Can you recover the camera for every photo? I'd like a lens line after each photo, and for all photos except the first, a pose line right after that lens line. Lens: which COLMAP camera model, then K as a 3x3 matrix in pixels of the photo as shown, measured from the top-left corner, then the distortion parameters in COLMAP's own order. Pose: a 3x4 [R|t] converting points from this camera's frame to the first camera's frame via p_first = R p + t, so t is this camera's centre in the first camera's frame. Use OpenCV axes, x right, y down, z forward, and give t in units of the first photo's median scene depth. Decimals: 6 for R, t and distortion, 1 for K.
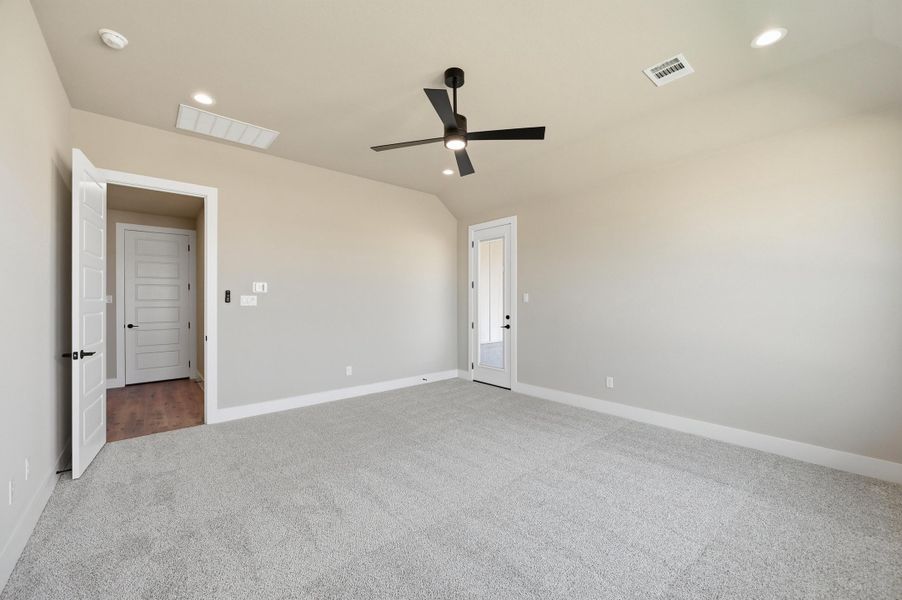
lens RADIAL K [[352.8, 0, 457.4], [0, 352.8, 299.8], [0, 0, 1]] dist [0.002787, -0.000228]
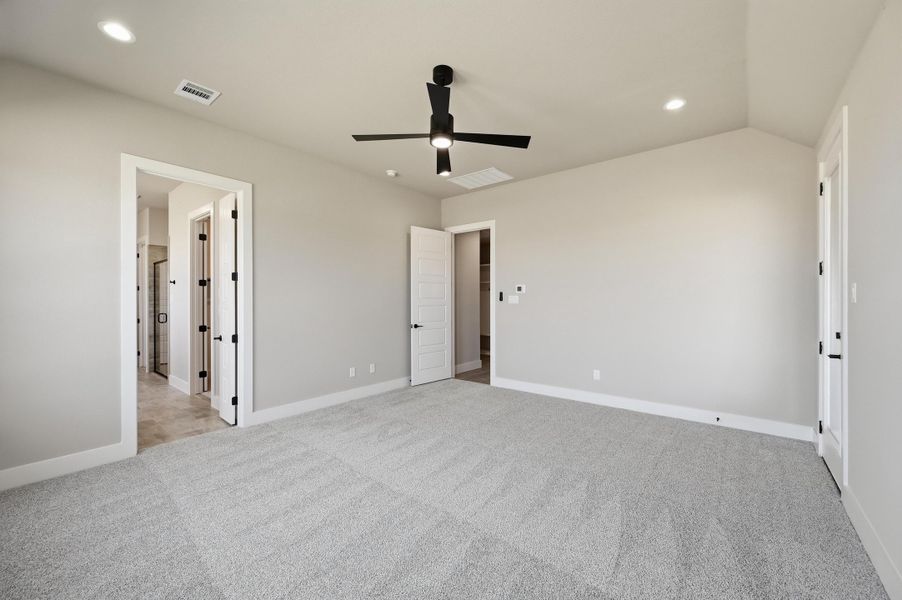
lens RADIAL K [[352.8, 0, 453.9], [0, 352.8, 298.4], [0, 0, 1]] dist [0.002787, -0.000228]
pose [[0.188710, -0.002407, -0.982030, 0.509117], [0.005157, 0.999986, -0.001460, -0.000531], [0.982019, -0.004788, 0.188720, 0.436987]]
